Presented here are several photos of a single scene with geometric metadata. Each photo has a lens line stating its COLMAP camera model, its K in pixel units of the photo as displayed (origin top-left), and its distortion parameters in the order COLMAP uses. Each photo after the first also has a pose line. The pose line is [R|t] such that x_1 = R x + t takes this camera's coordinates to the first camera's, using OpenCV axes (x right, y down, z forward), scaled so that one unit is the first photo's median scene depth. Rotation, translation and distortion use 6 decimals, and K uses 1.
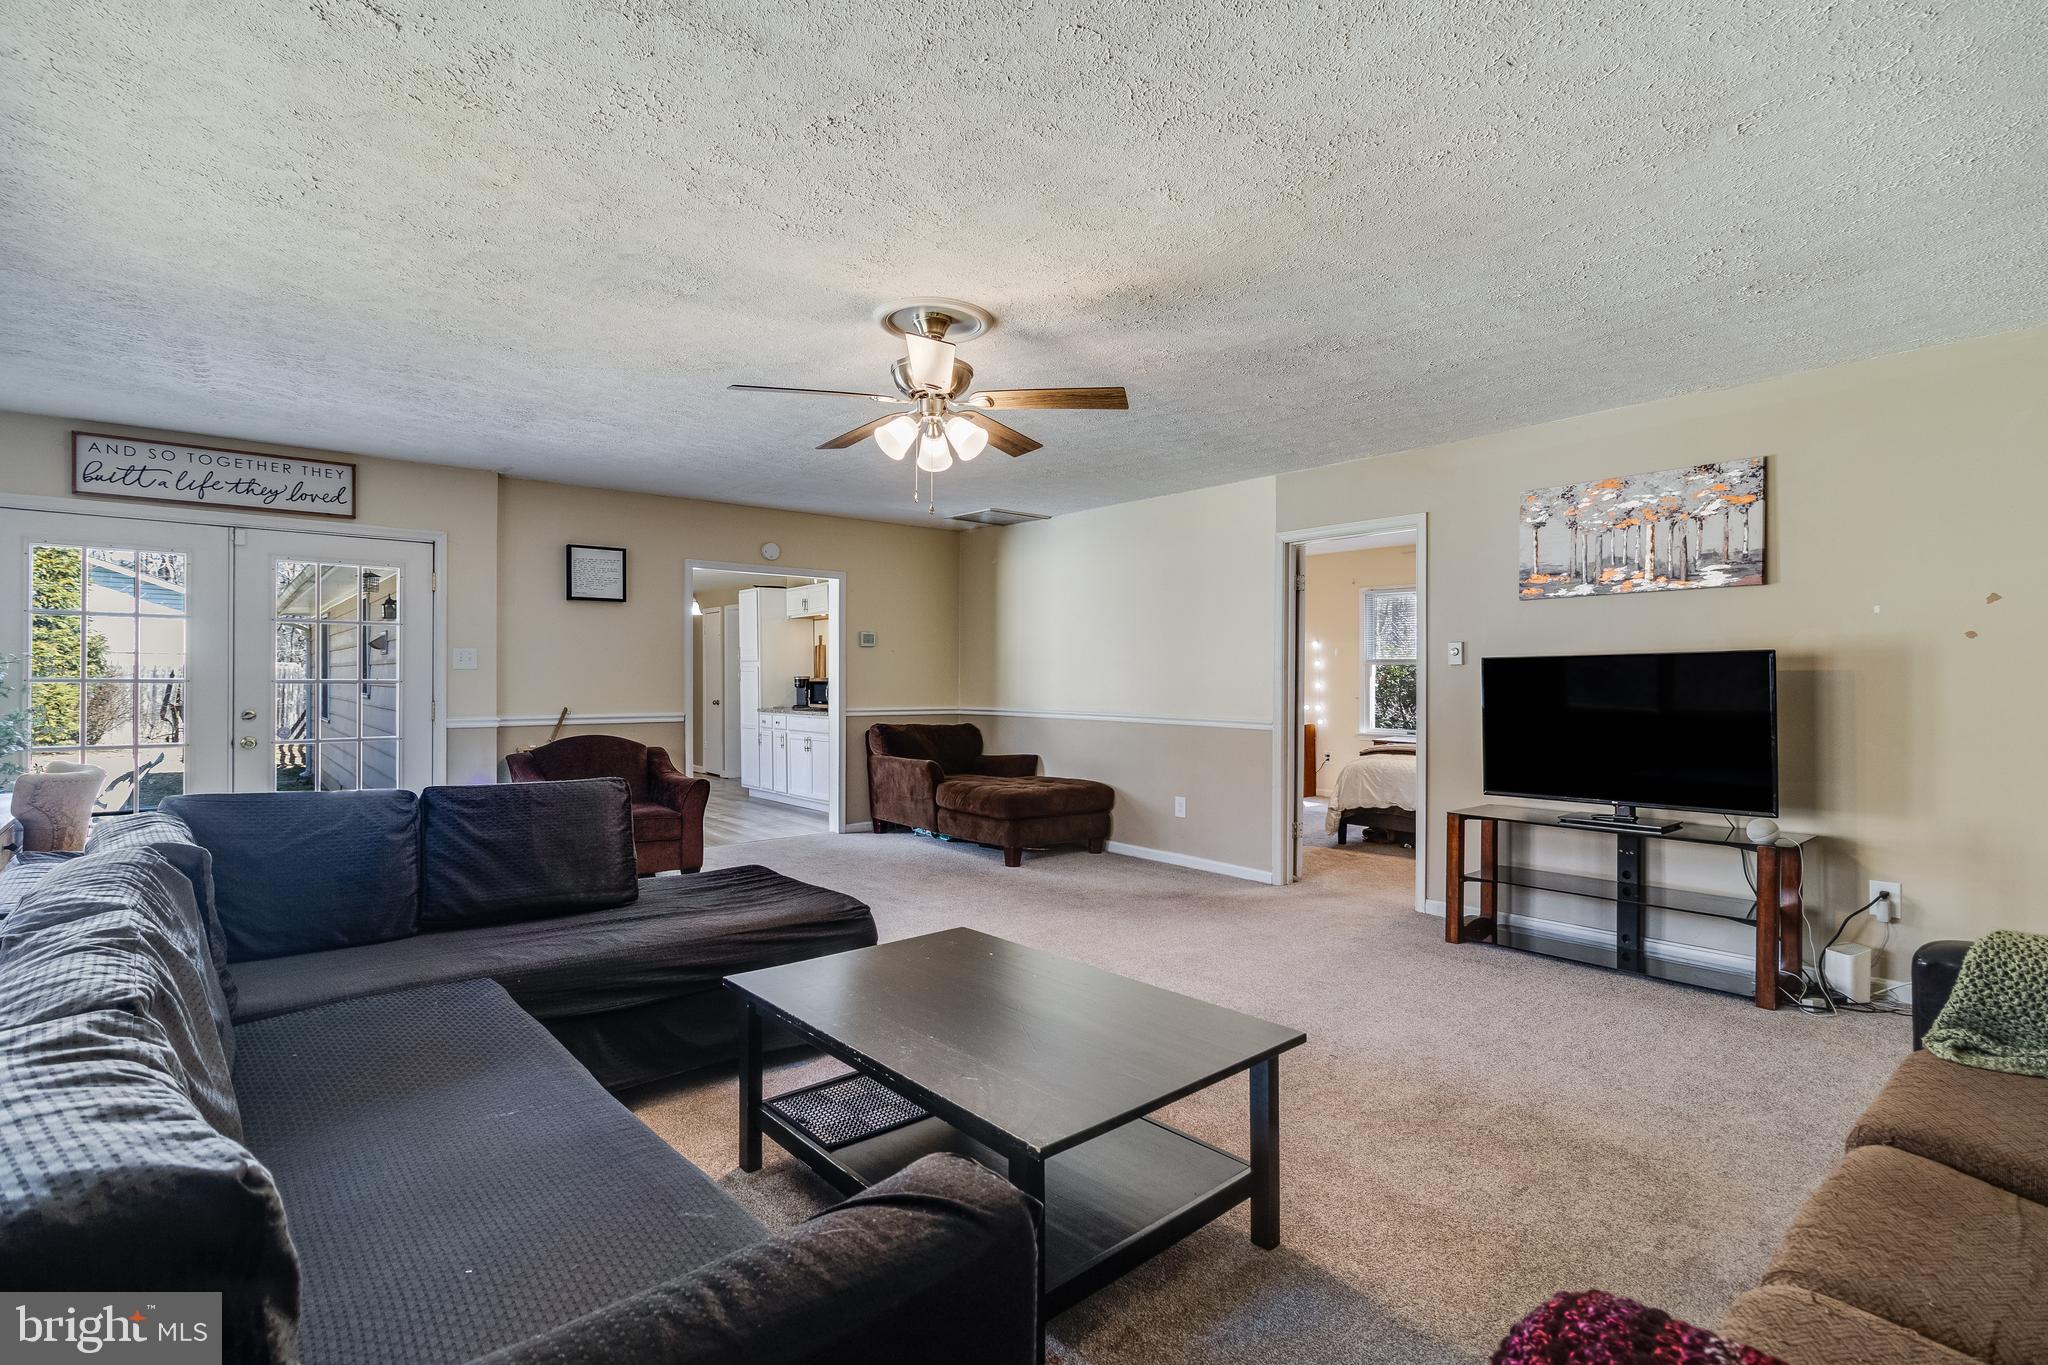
lens RADIAL K [[976.8, 0, 1028.9], [0, 976.8, 685.7], [0, 0, 1]] dist [0.002586, 0.001413]
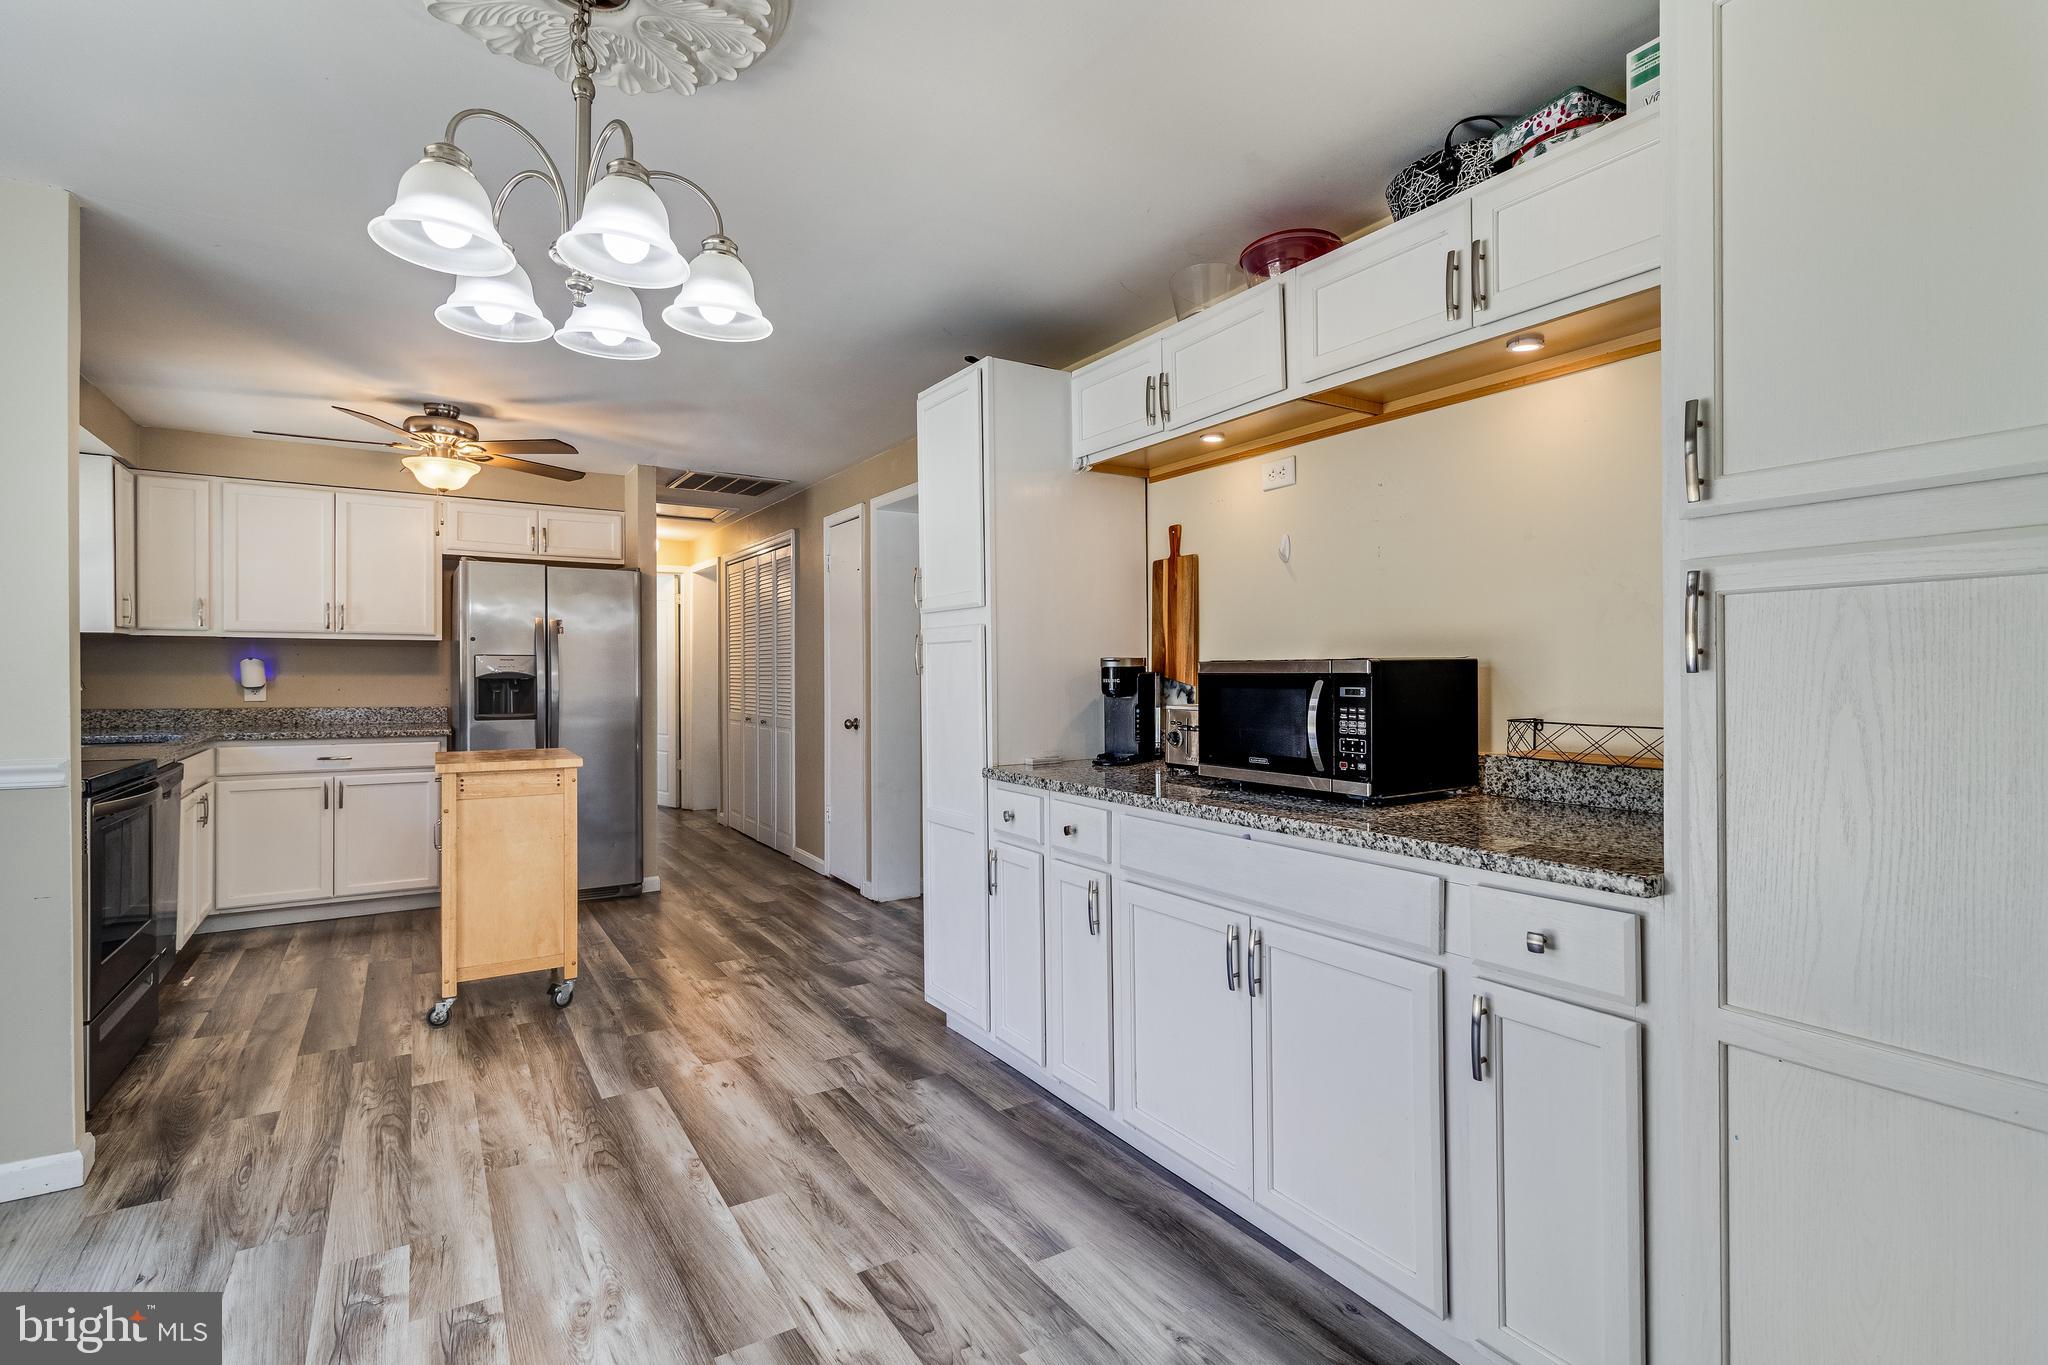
lens RADIAL K [[976.8, 0, 1032.6], [0, 976.8, 681.7], [0, 0, 1]] dist [0.002586, 0.001413]
pose [[0.991263, 0.003931, -0.131844, -0.203430], [-0.002371, 0.999925, 0.011986, -0.005427], [0.131881, -0.011569, 0.991198, 0.645417]]
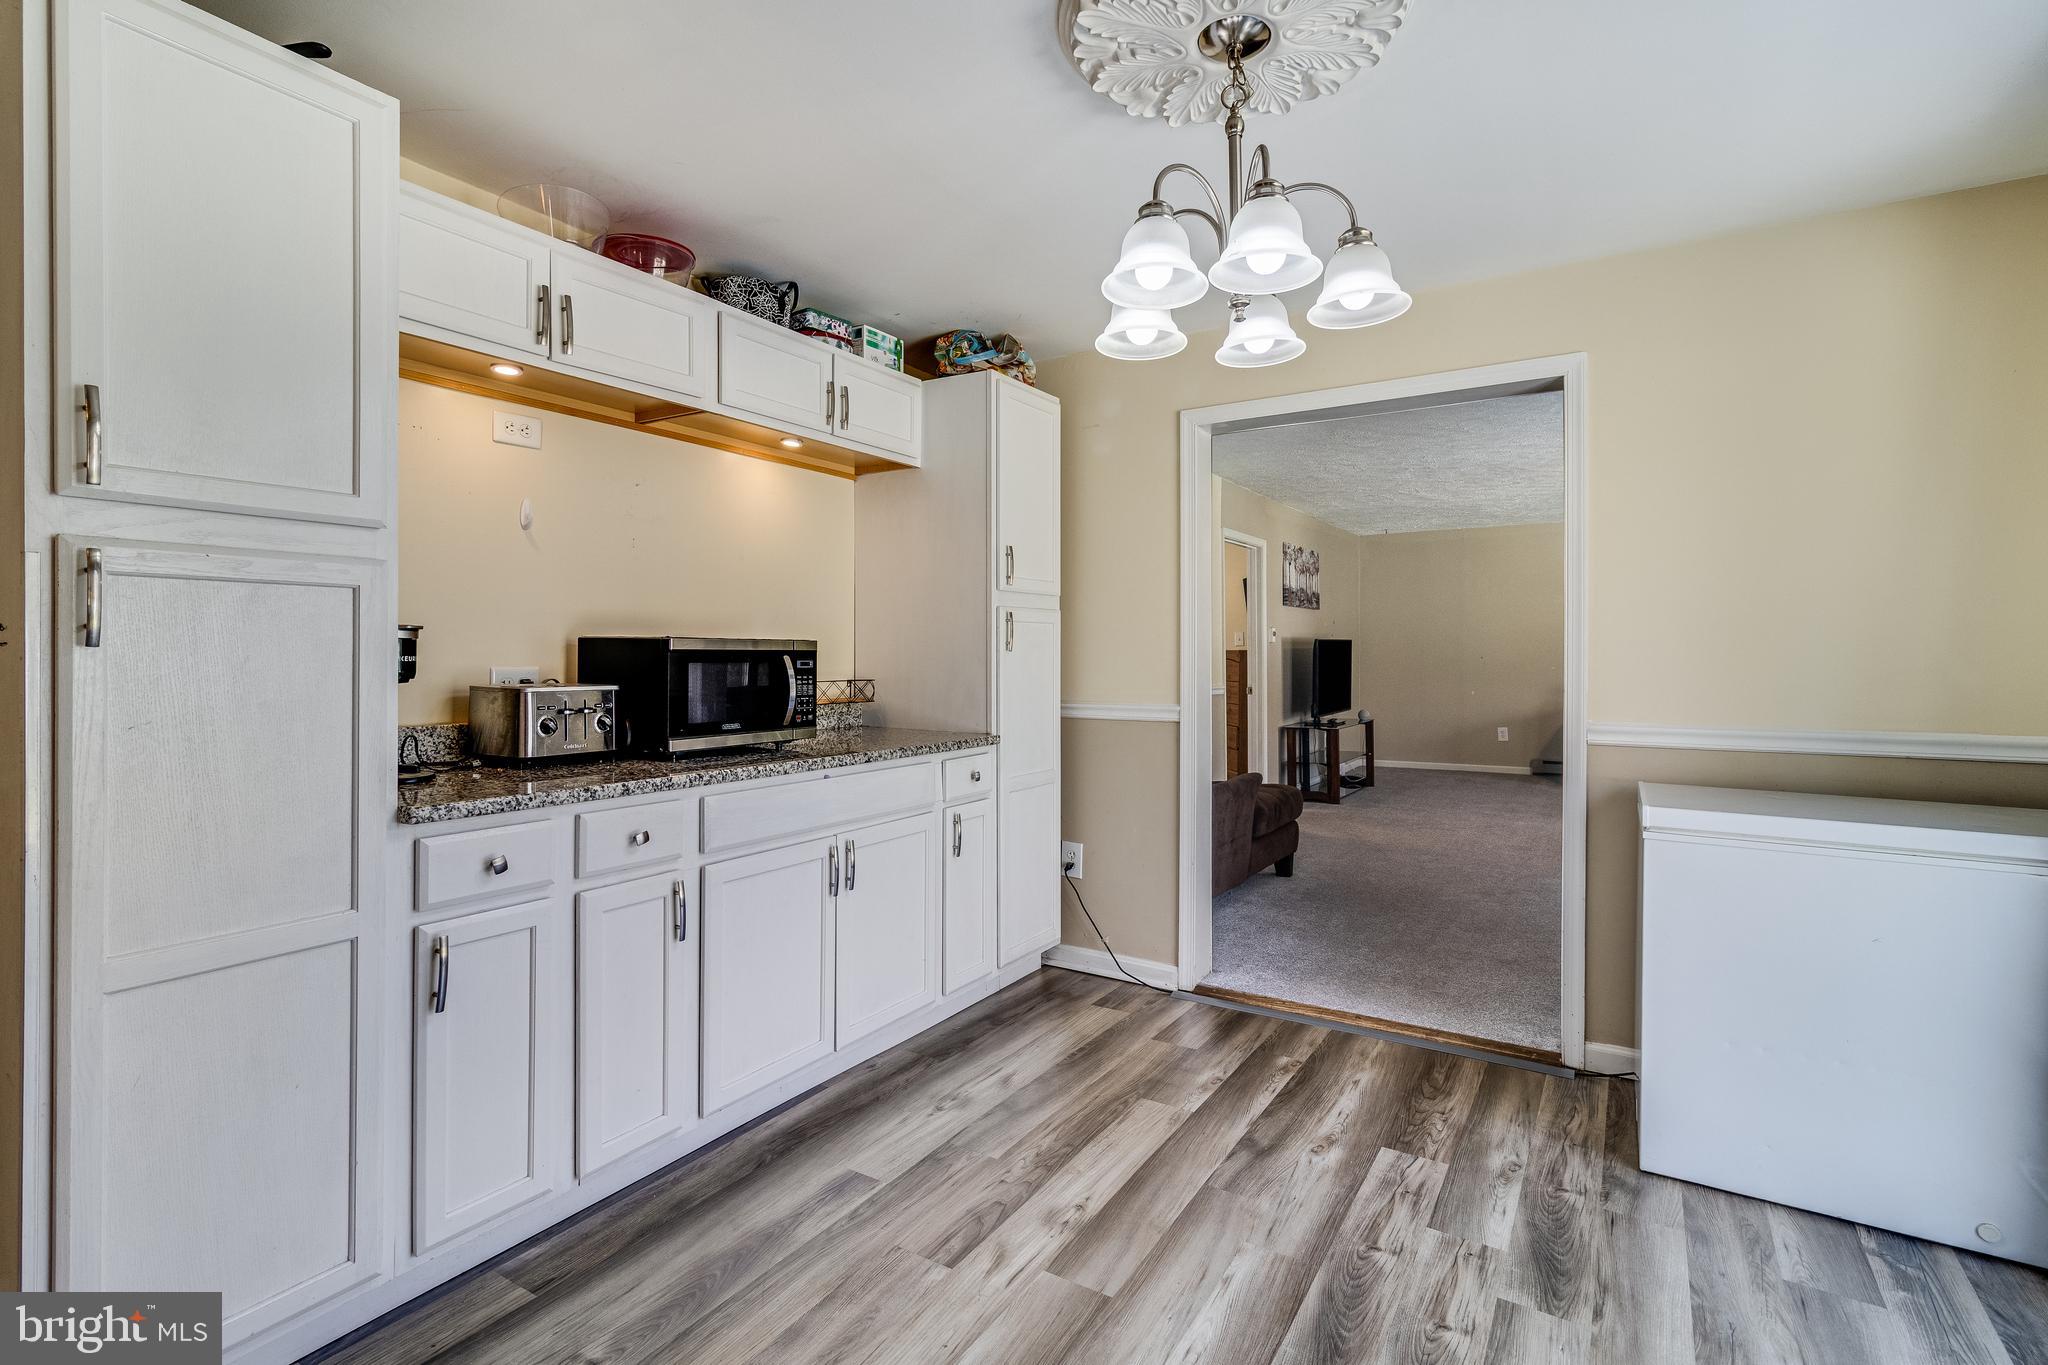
lens RADIAL K [[976.8, 0, 1034.3], [0, 976.8, 658.4], [0, 0, 1]] dist [0.002586, 0.001413]
pose [[-0.318657, 0.000117, 0.947870, -0.432194], [-0.003130, 0.999994, -0.001176, -0.002729], [-0.947865, -0.003341, -0.318654, 0.863795]]
